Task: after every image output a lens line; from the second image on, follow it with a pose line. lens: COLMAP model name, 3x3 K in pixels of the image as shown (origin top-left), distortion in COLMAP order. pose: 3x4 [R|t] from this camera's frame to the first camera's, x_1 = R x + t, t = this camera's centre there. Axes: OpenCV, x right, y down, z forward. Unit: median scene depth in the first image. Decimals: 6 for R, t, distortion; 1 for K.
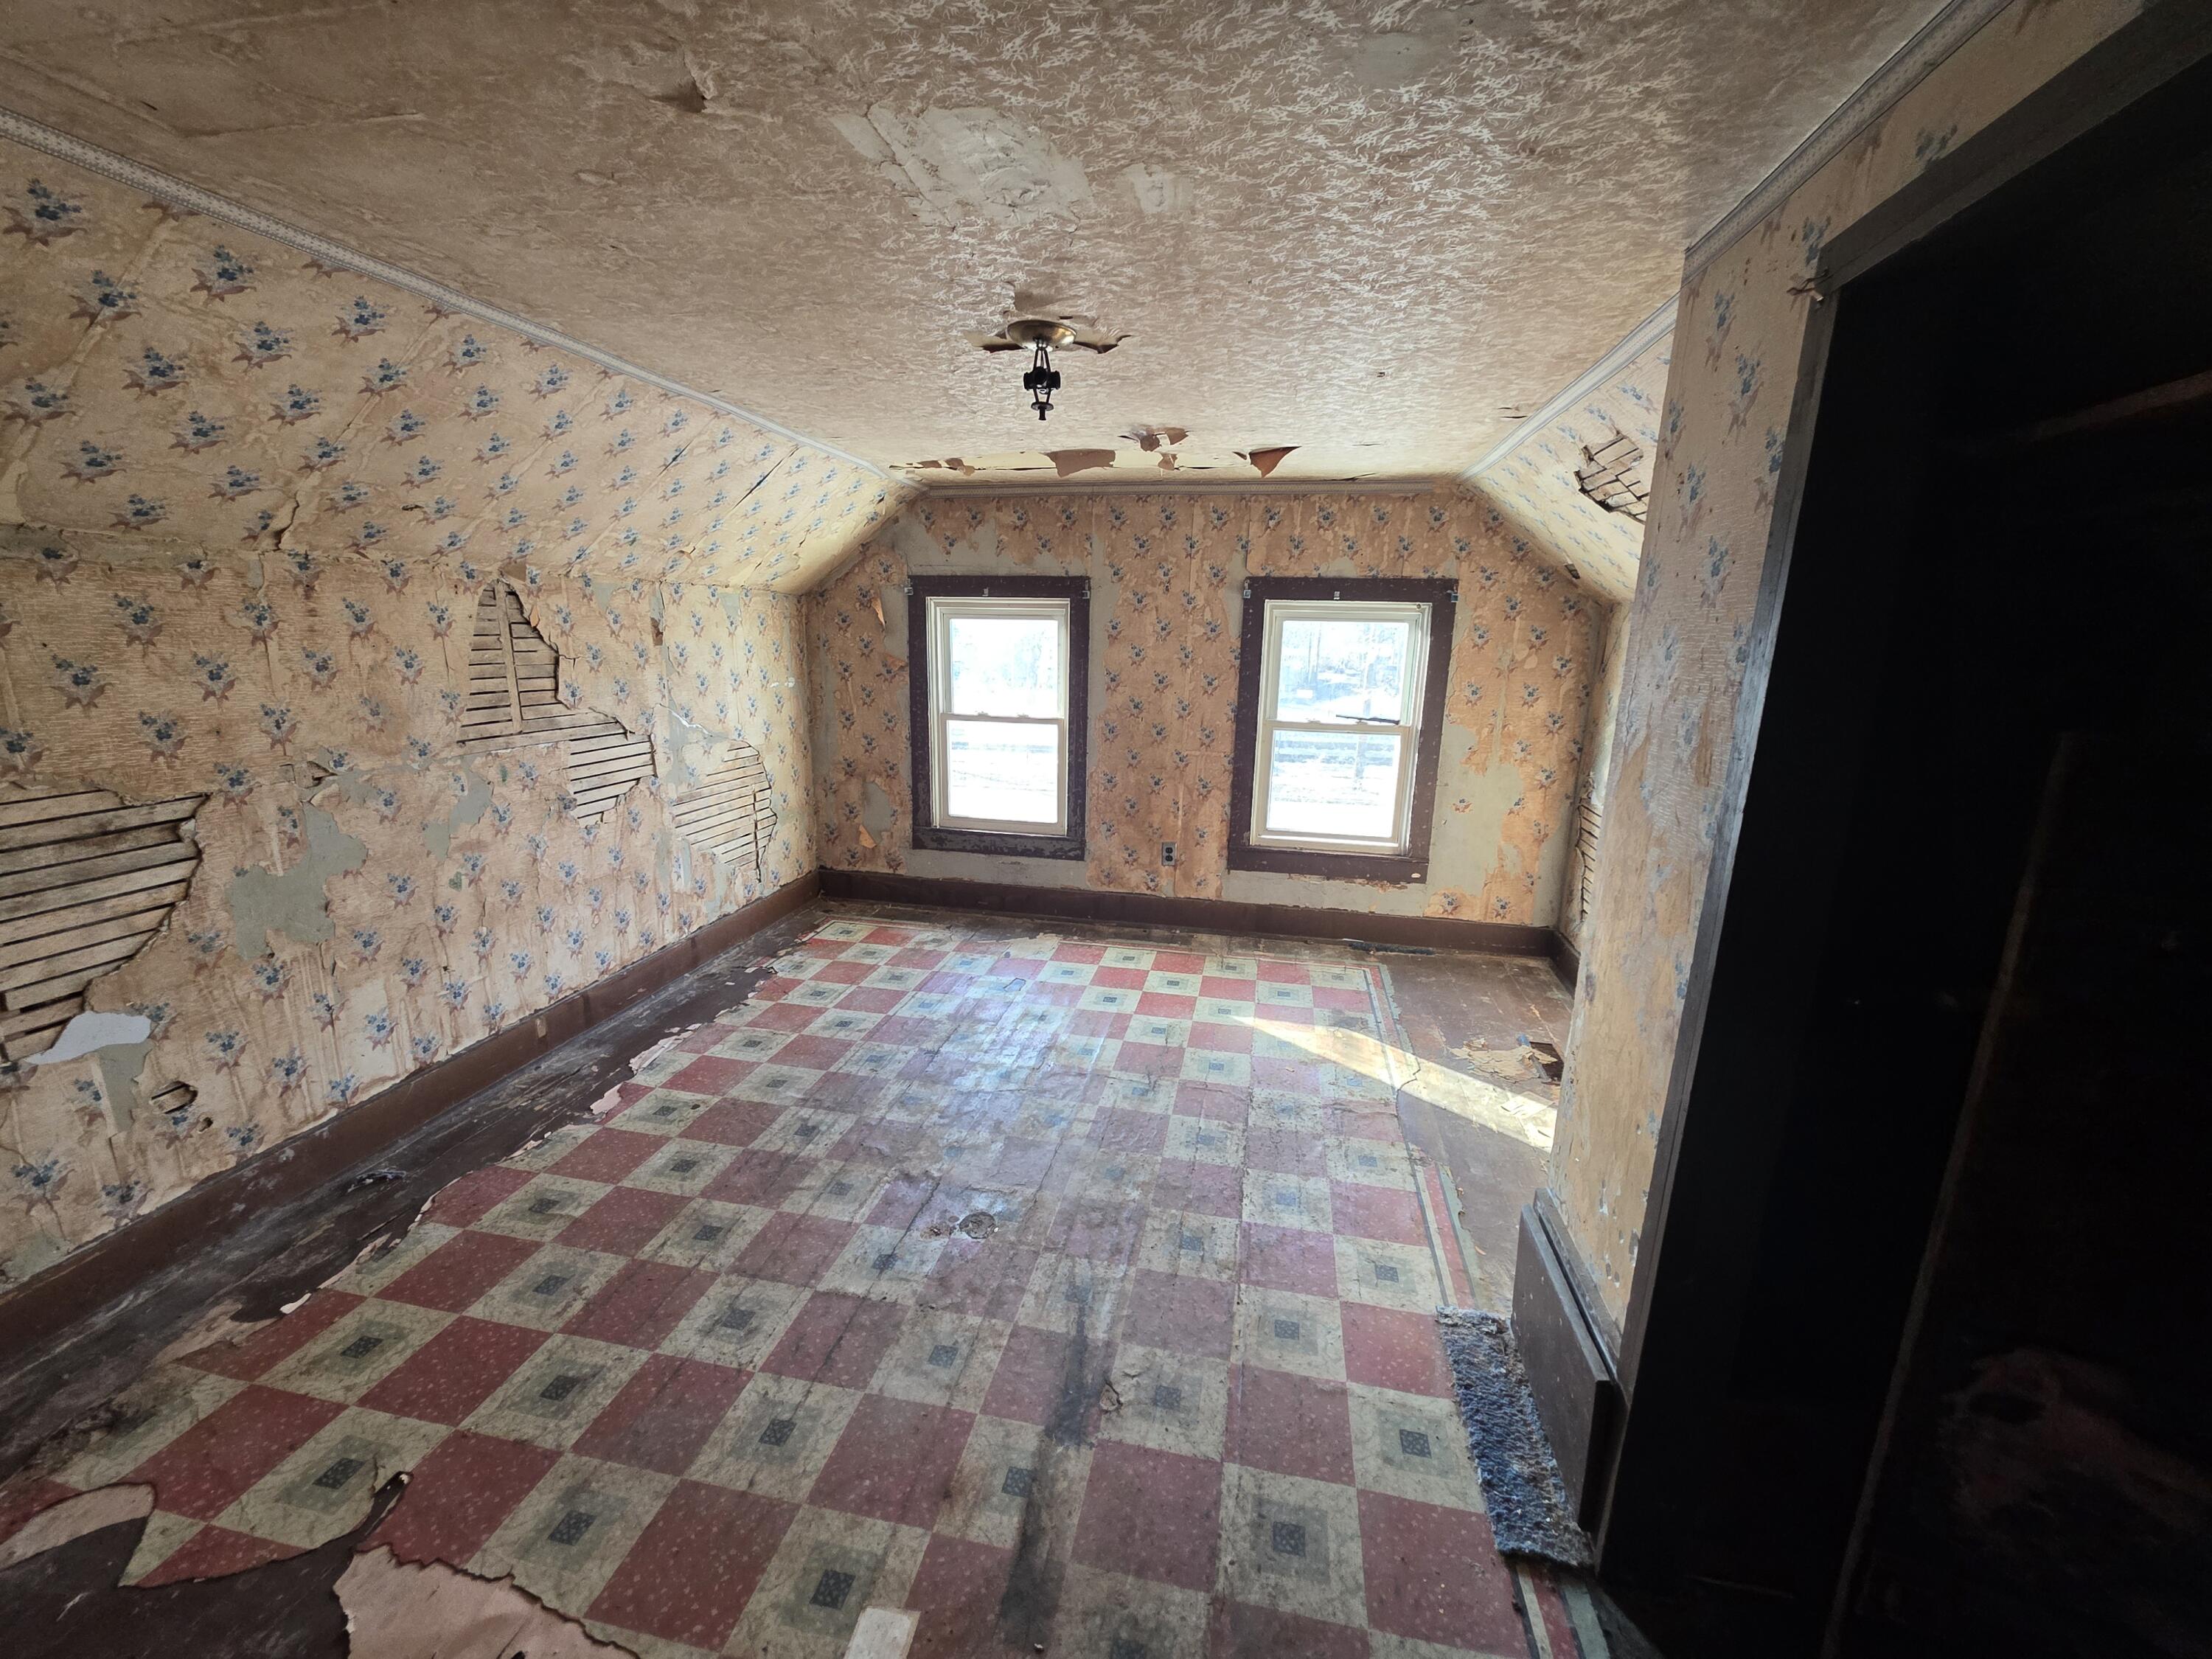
lens RADIAL K [[876.4, 0, 1108.7], [0, 876.4, 842.4], [0, 0, 1]] dist [0.000849, 0.000064]
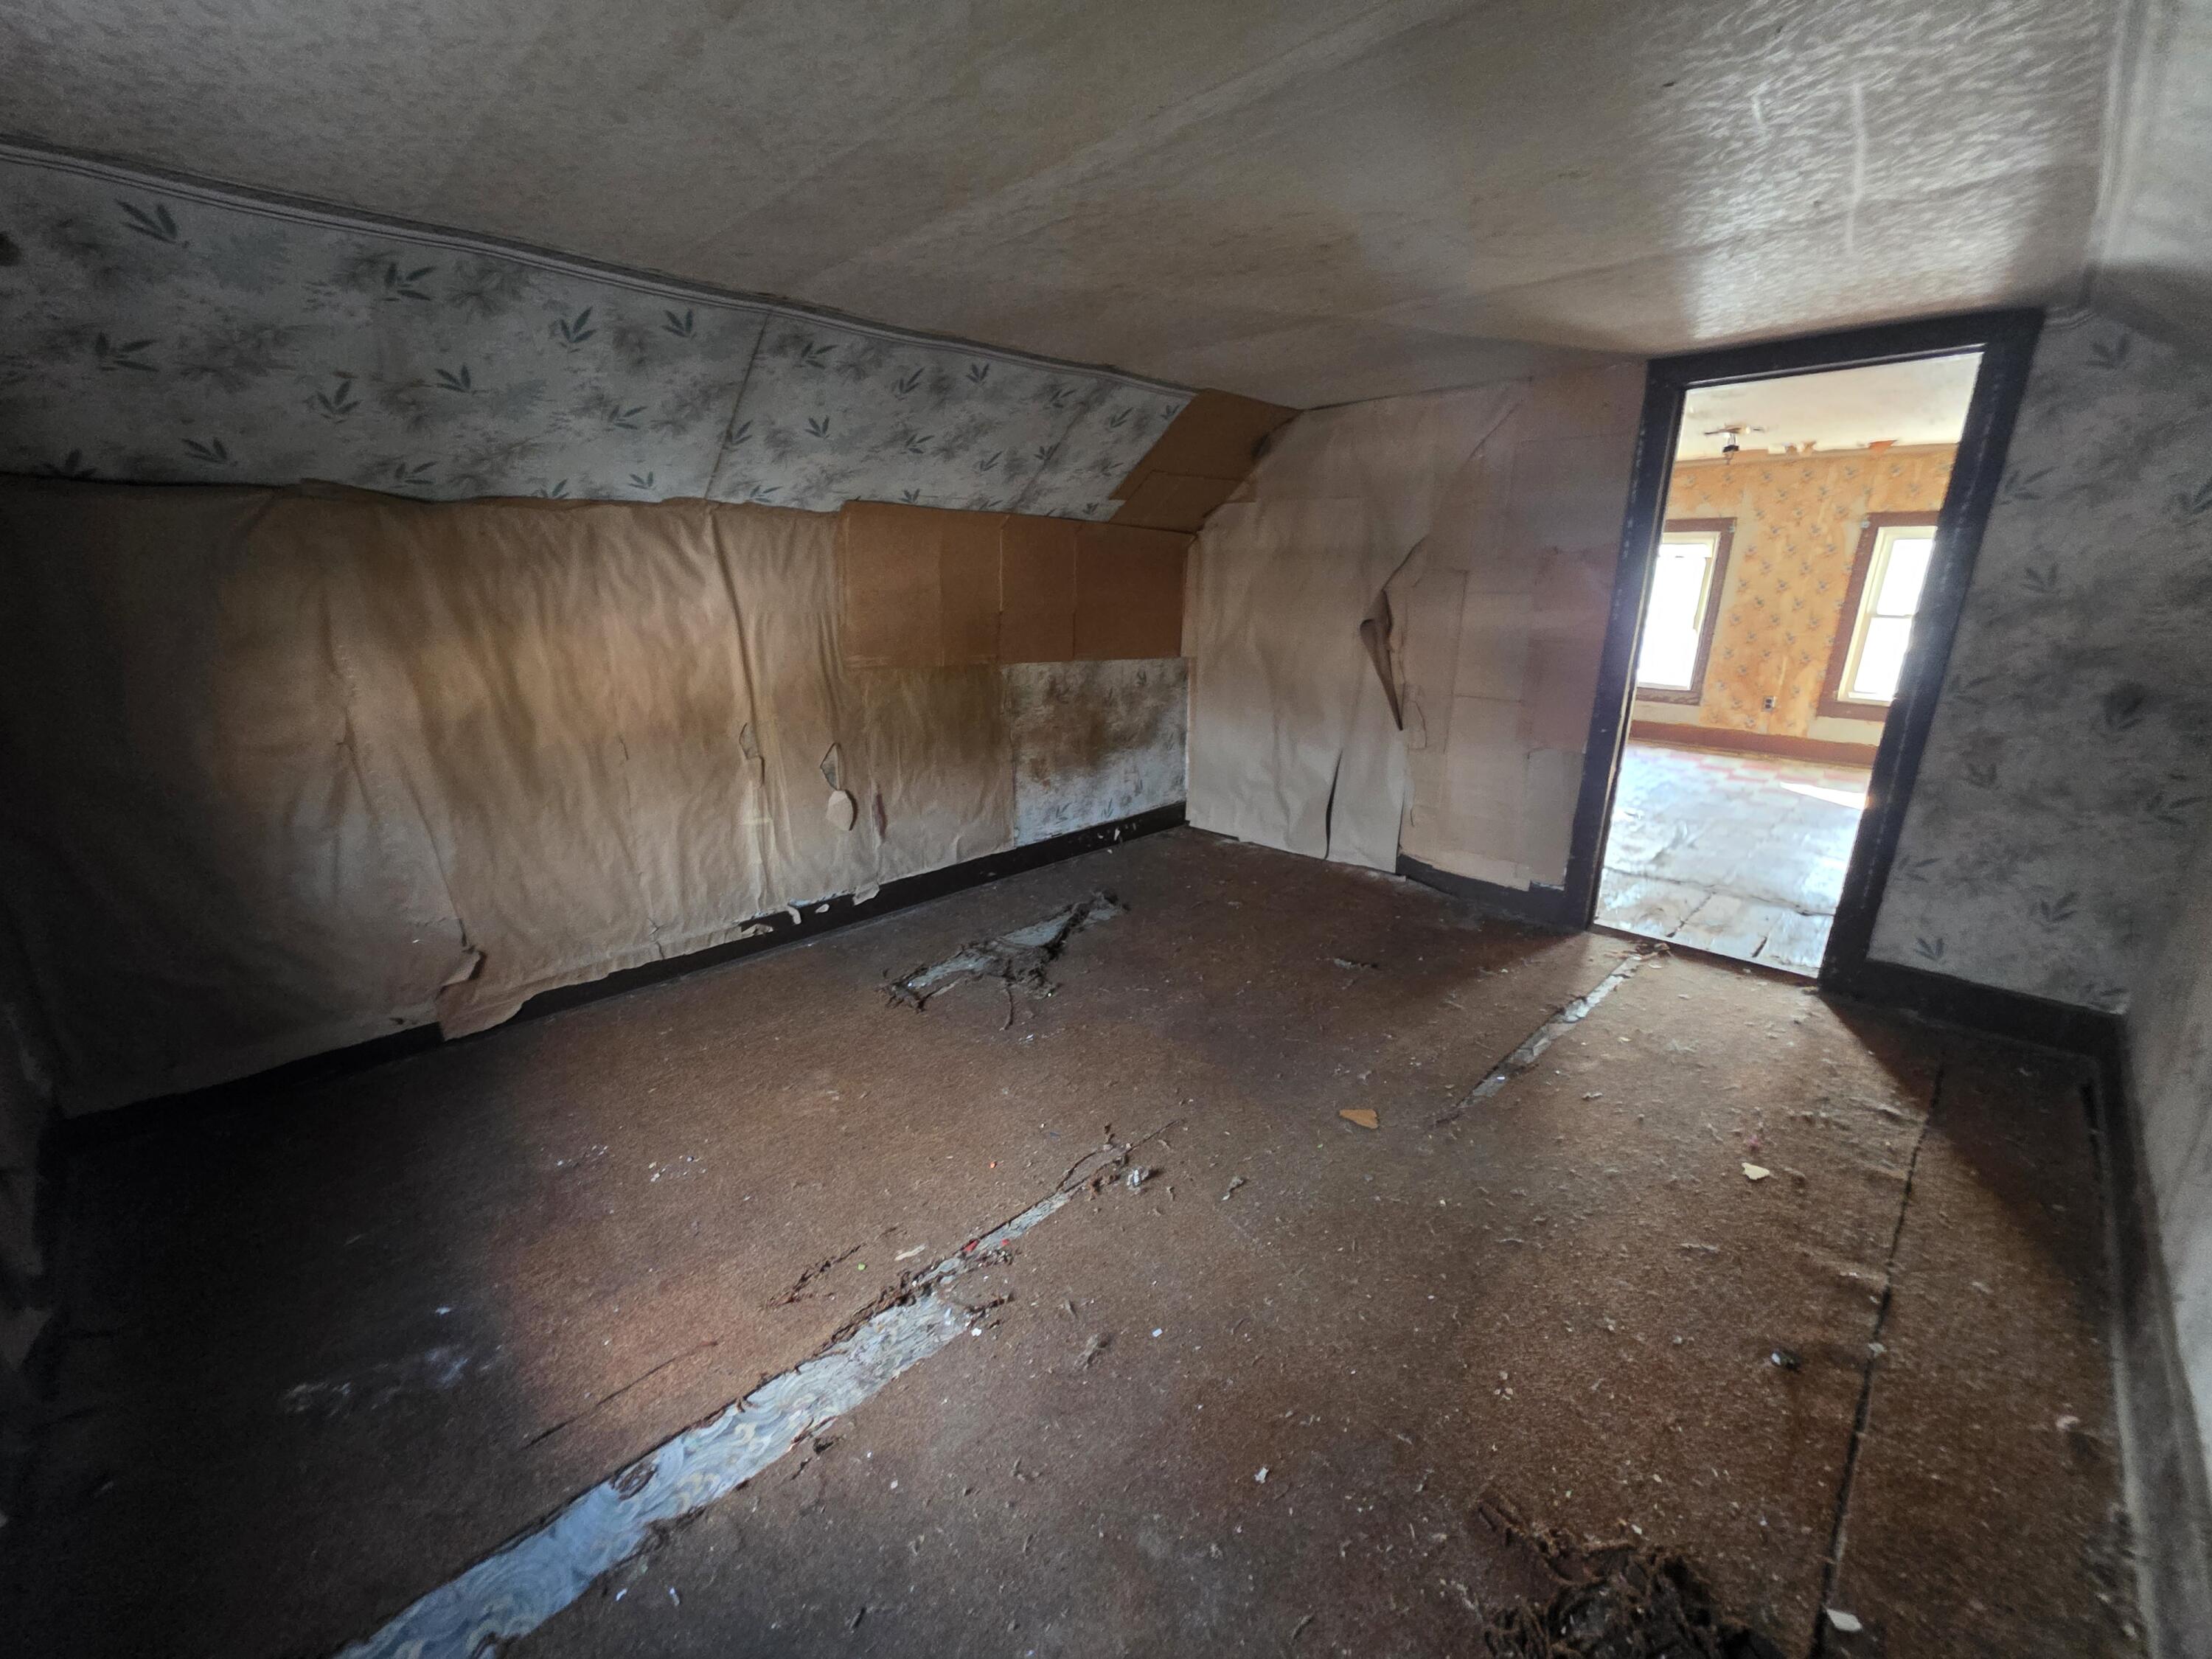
lens RADIAL K [[876.4, 0, 1108.7], [0, 876.4, 842.4], [0, 0, 1]] dist [0.000849, 0.000064]
pose [[0.819580, 0.148919, -0.553274, 0.010121], [-0.113292, 0.988688, 0.098293, 0.235498], [0.561653, -0.017877, 0.827180, -0.906679]]
